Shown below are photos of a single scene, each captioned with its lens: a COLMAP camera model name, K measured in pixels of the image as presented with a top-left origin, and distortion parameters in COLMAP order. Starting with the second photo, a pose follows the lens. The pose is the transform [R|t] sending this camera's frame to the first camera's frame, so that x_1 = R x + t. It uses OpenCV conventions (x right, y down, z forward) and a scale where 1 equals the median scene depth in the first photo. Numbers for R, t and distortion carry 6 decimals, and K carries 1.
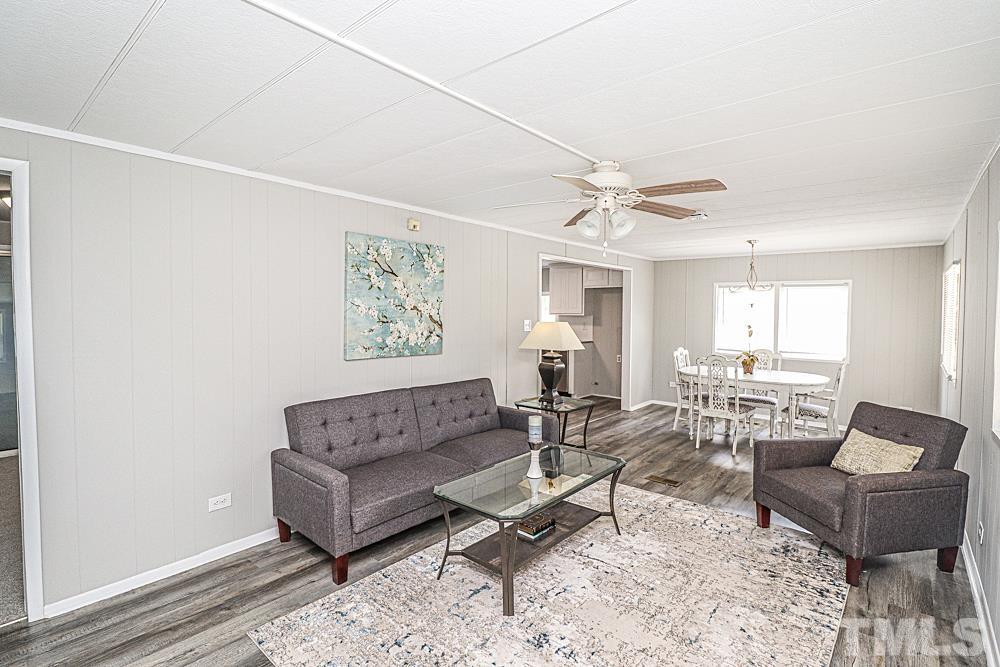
lens RADIAL K [[474.6, 0, 504.0], [0, 474.6, 329.2], [0, 0, 1]] dist [-0.018495, -0.000259]
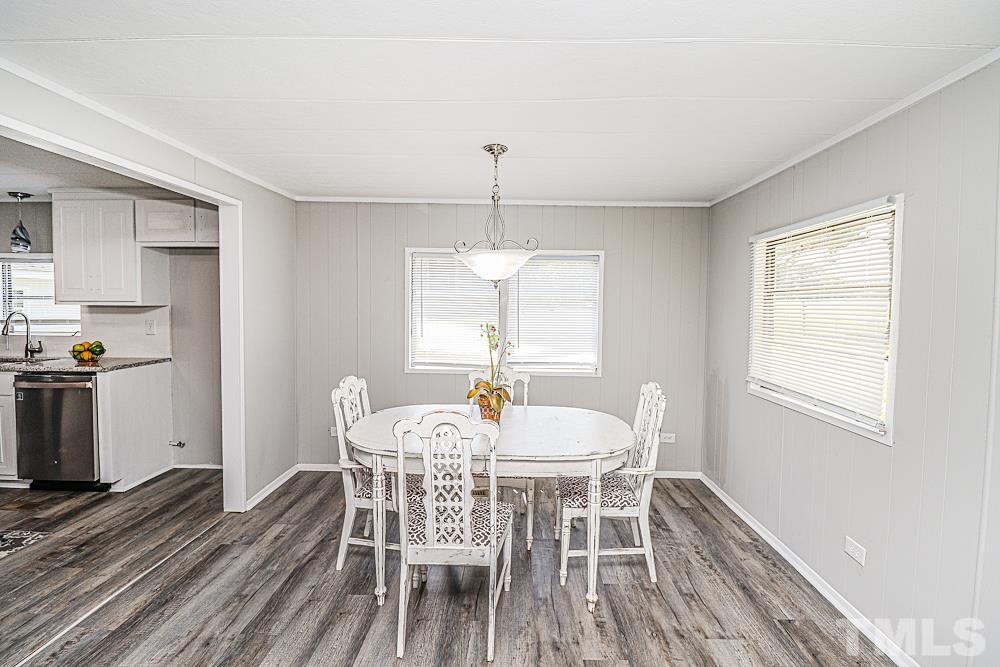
lens RADIAL K [[474.6, 0, 505.8], [0, 474.6, 328.6], [0, 0, 1]] dist [-0.018495, -0.000259]
pose [[0.776832, -0.030534, 0.628967, 0.207892], [0.016933, 0.999475, 0.027606, -0.016722], [-0.629480, -0.010795, 0.776942, 0.557519]]
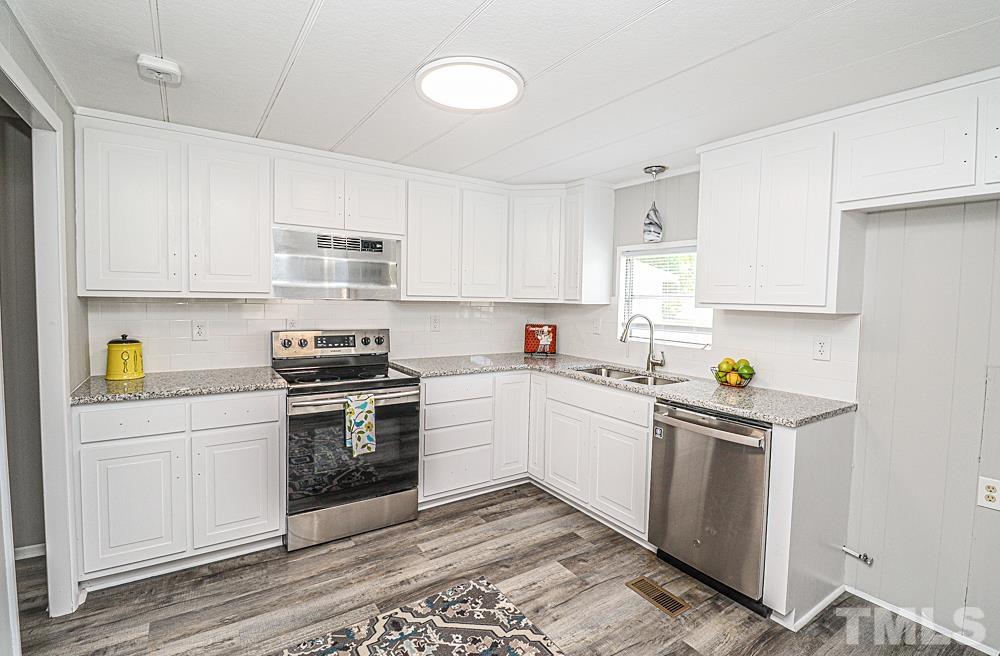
lens RADIAL K [[474.6, 0, 501.5], [0, 474.6, 324.0], [0, 0, 1]] dist [-0.018495, -0.000259]
pose [[0.961865, 0.032629, -0.271572, 0.080736], [-0.026574, 0.999310, 0.025945, -0.032177], [0.272231, -0.017739, 0.962068, 0.919000]]
